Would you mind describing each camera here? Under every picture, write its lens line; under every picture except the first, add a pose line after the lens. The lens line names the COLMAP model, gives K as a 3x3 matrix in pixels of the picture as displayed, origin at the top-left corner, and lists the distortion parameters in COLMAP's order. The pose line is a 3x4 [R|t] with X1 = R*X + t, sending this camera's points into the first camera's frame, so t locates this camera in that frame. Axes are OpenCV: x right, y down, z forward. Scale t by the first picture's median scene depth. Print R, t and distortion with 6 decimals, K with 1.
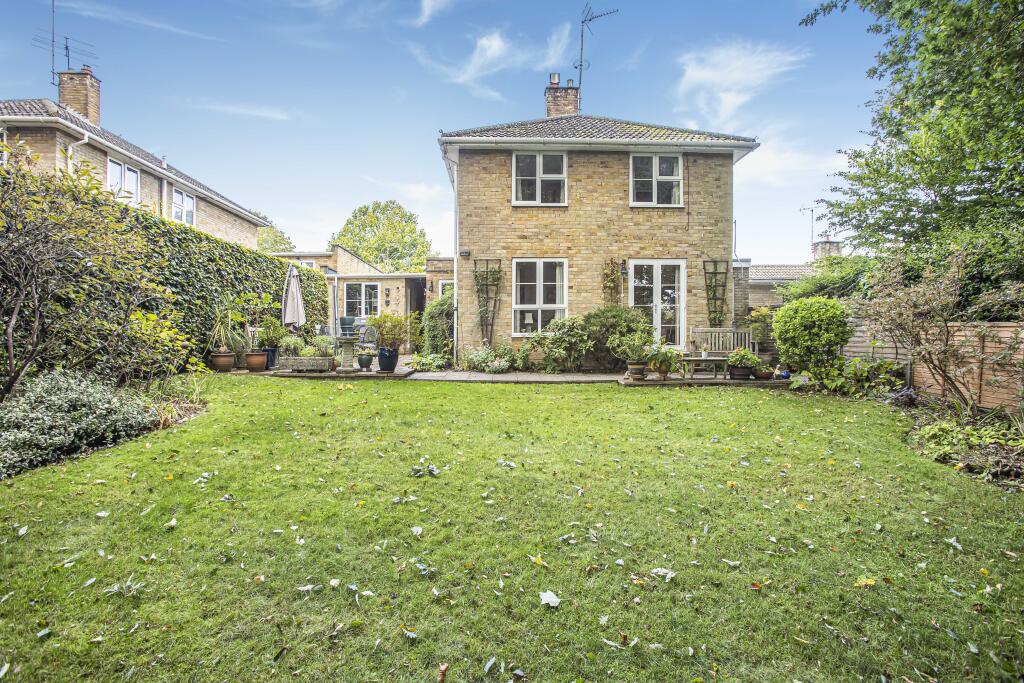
lens RADIAL K [[481.7, 0, 512.0], [0, 481.7, 341.5], [0, 0, 1]] dist [-0.073717, 0.036310]
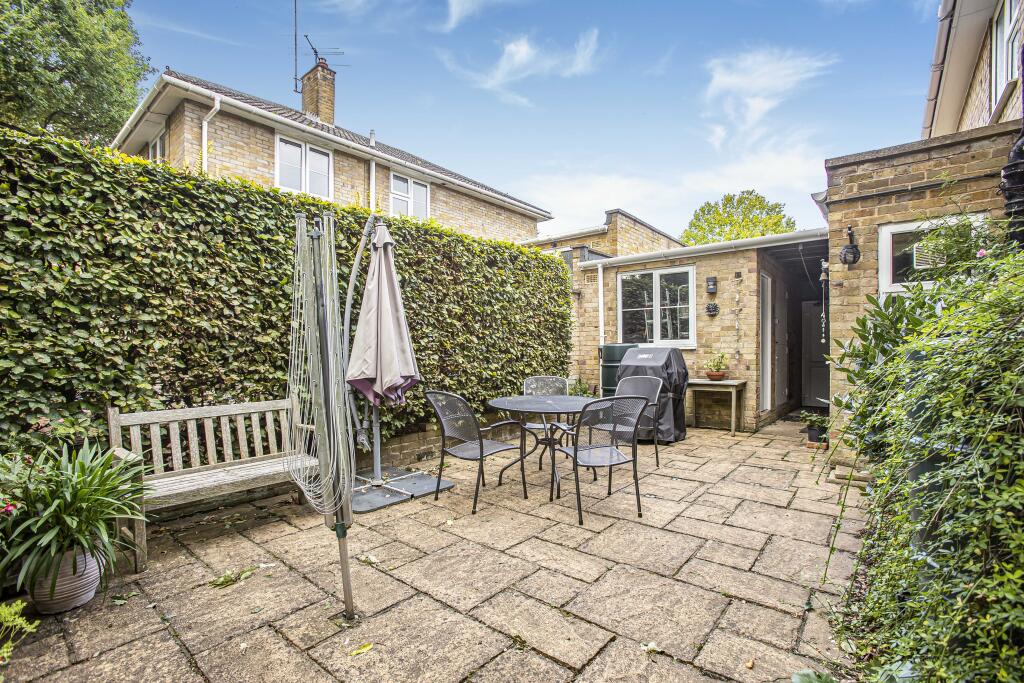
lens RADIAL K [[438.8, 0, 480.9], [0, 438.8, 347.0], [0, 0, 1]] dist [-0.063489, 0.032506]
pose [[0.686036, -0.006830, -0.727535, -0.168603], [-0.002920, 0.999922, -0.012141, -0.059734], [0.727561, 0.010454, 0.685963, 0.820444]]
